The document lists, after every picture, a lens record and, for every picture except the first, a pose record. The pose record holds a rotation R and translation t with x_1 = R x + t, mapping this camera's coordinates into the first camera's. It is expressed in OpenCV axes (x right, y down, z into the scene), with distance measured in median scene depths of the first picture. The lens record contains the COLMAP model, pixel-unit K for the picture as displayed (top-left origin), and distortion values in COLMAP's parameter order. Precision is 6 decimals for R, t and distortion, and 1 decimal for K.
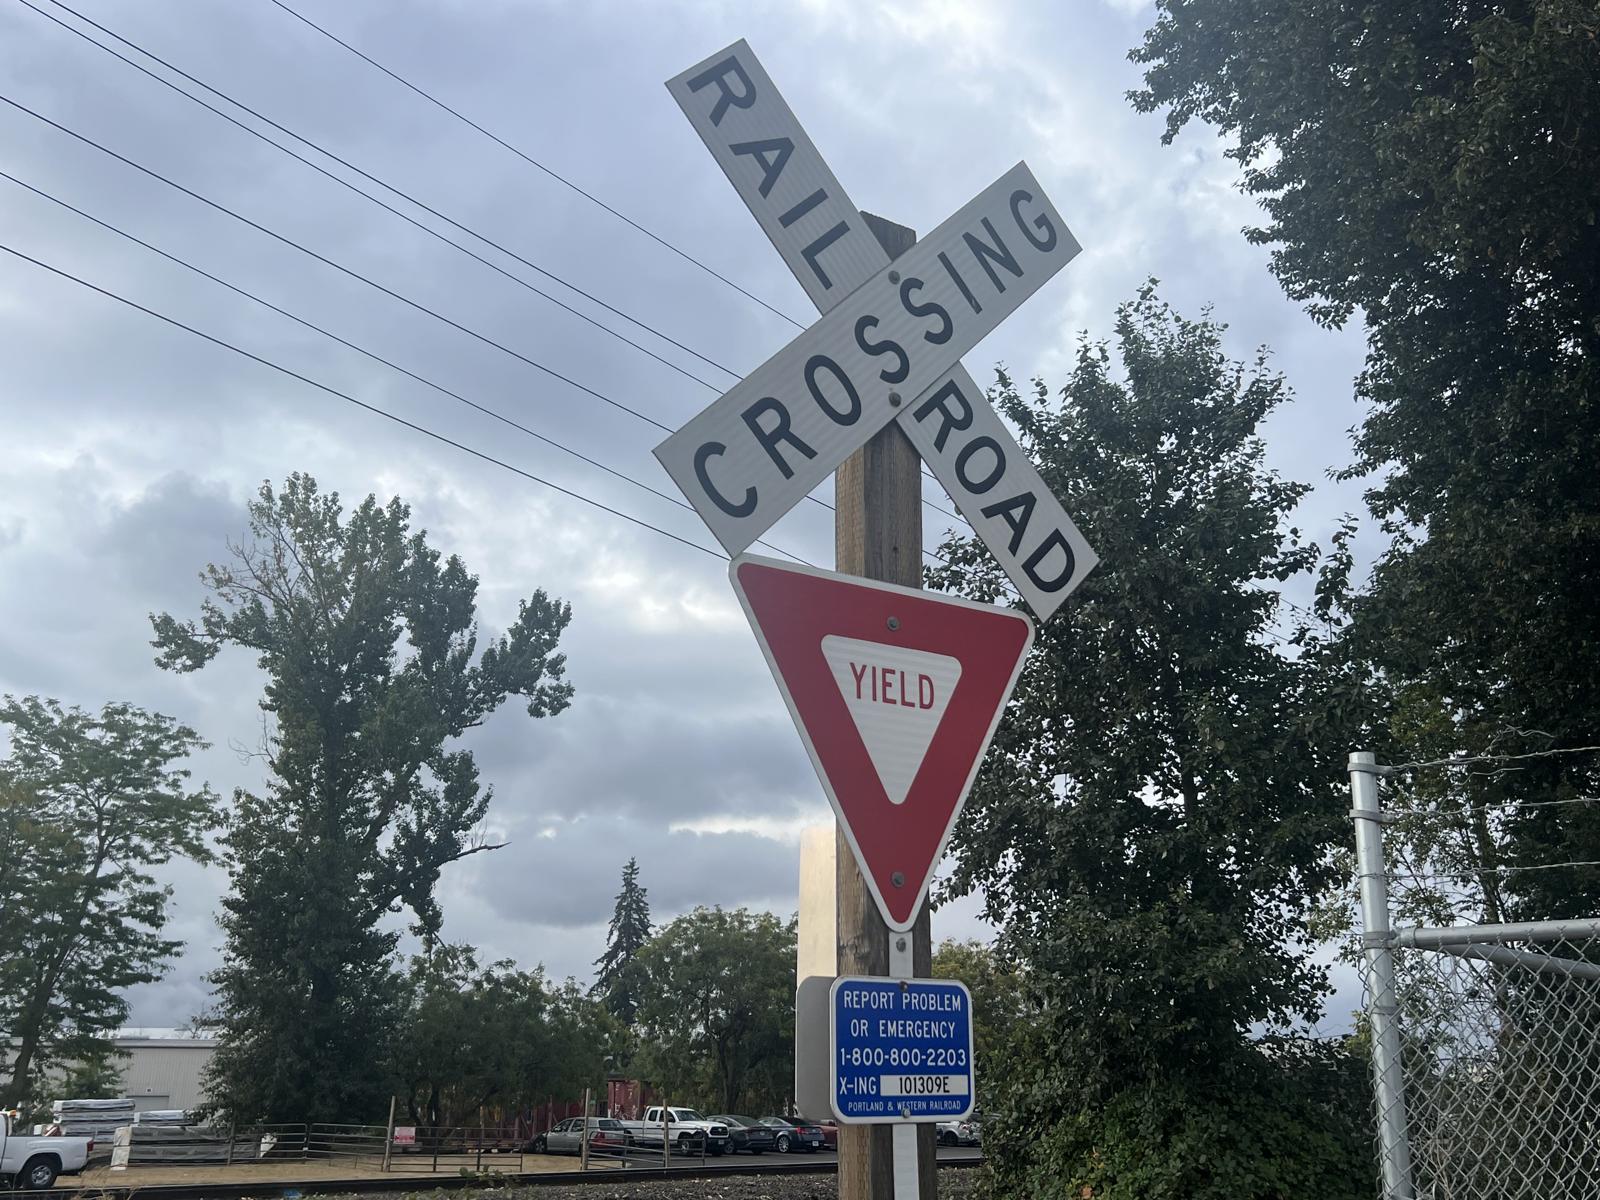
lens RADIAL K [[1499.1, 0, 800.0], [0, 1499.1, 600.0], [0, 0, 1]] dist [0.076824, -0.000975]
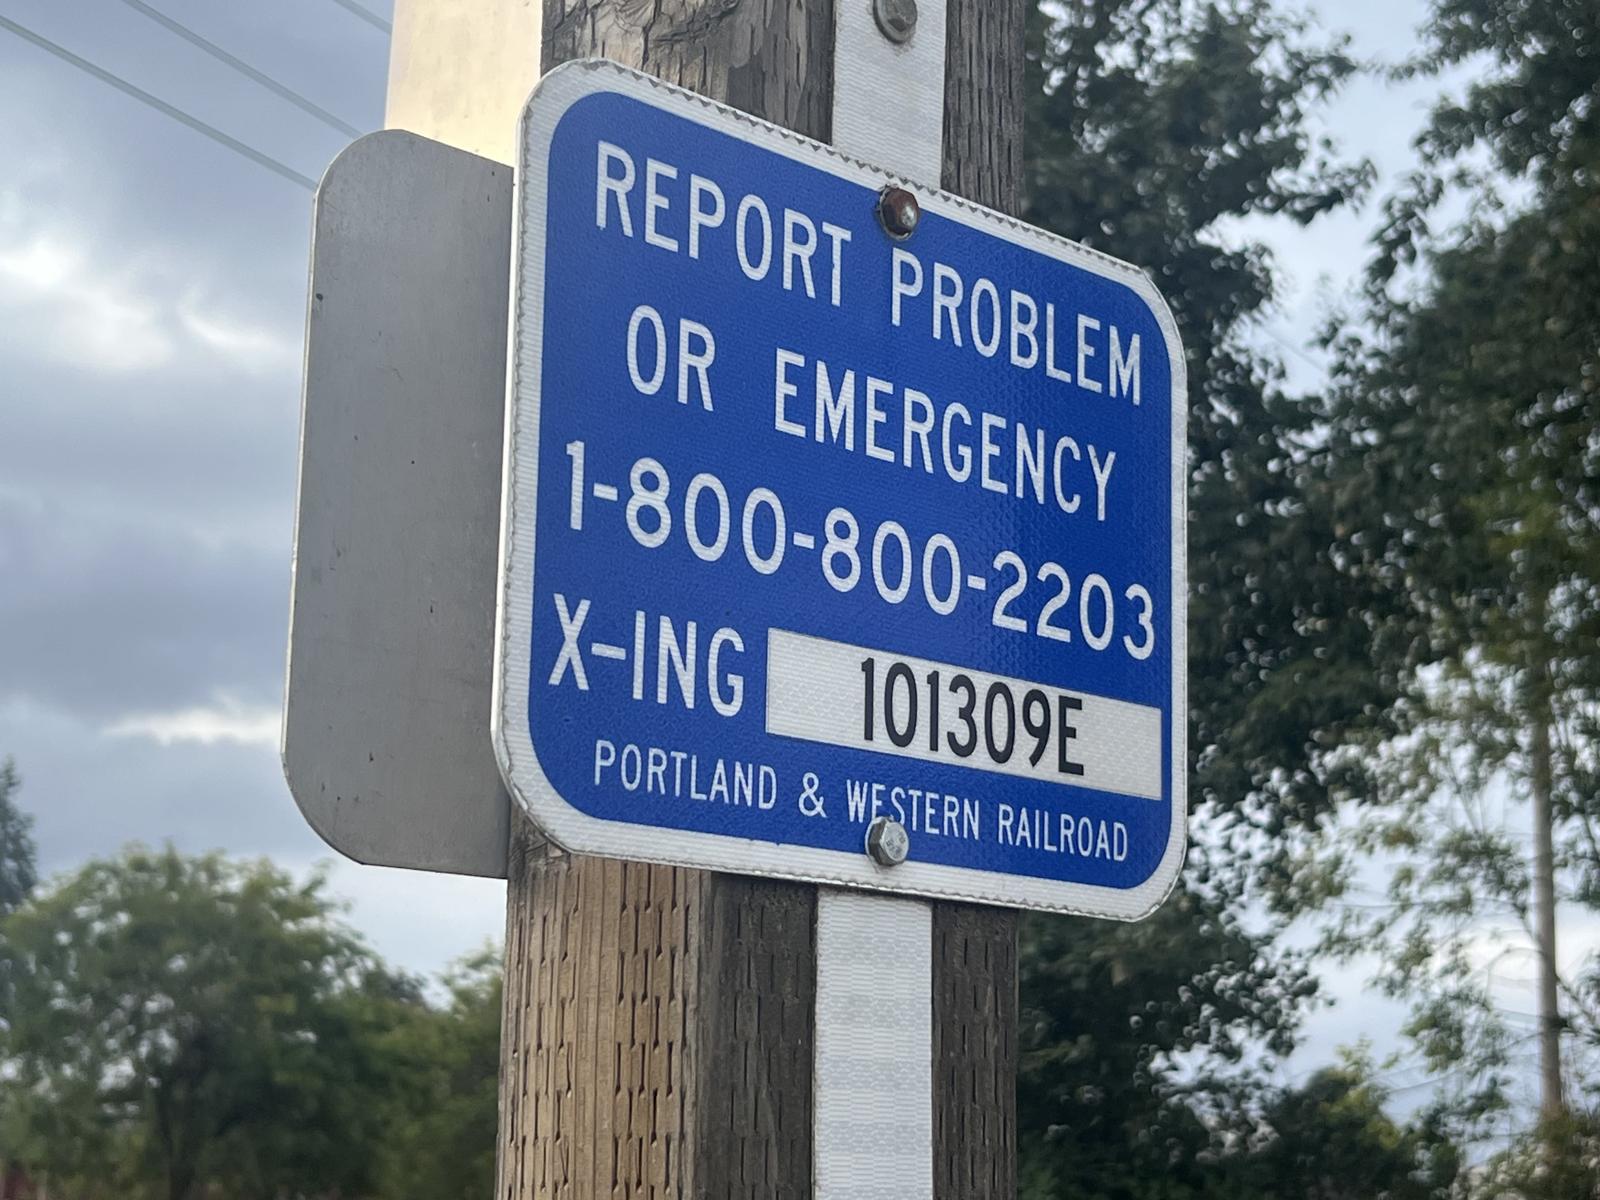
lens RADIAL K [[2691.3, 0, 800.0], [0, 2691.3, 600.0], [0, 0, 1]] dist [0.516385, -3.250818]
pose [[0.984887, 0.052886, 0.164924, 0.000507], [-0.069206, 0.993085, 0.094830, 0.038473], [-0.158768, -0.104811, 0.981737, 0.093790]]
